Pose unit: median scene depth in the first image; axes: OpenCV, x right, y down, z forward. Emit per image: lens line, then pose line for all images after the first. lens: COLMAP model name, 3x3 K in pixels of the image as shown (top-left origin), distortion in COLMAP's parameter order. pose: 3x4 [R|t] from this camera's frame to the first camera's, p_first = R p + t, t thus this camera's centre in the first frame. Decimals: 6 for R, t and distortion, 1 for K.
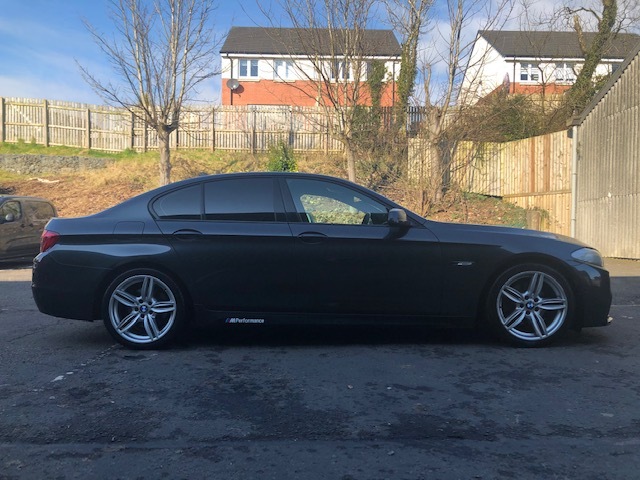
lens RADIAL K [[526.9, 0, 320.0], [0, 526.9, 240.0], [0, 0, 1]] dist [0.045631, -0.064806]
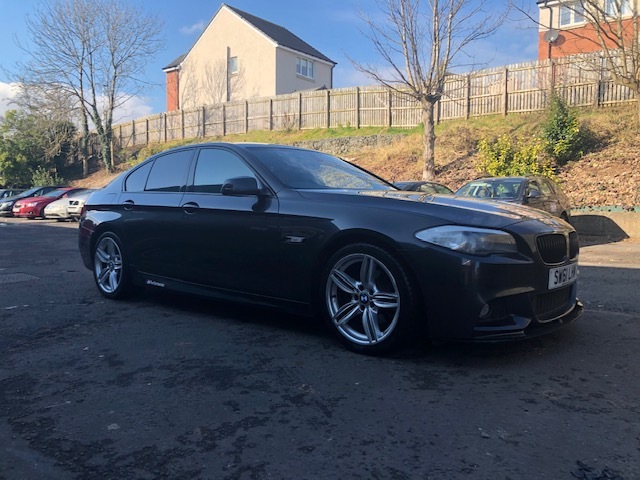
lens RADIAL K [[526.9, 0, 320.0], [0, 526.9, 240.0], [0, 0, 1]] dist [0.045631, -0.064806]
pose [[0.761448, 0.043498, -0.646765, 0.201535], [-0.009084, 0.998364, 0.056451, -0.000427], [0.648163, -0.037109, 0.760597, 0.094440]]
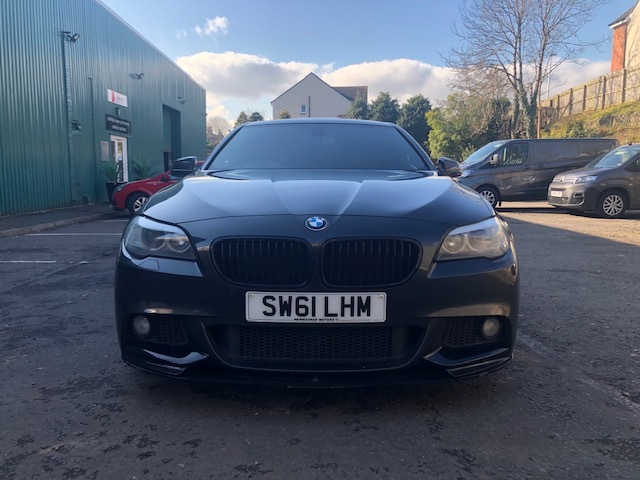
lens RADIAL K [[526.9, 0, 320.0], [0, 526.9, 240.0], [0, 0, 1]] dist [0.045631, -0.064806]
pose [[0.008932, 0.116422, -0.993160, 0.260563], [-0.016869, 0.993076, 0.116260, -0.006090], [0.999818, 0.015715, 0.010834, 0.294706]]
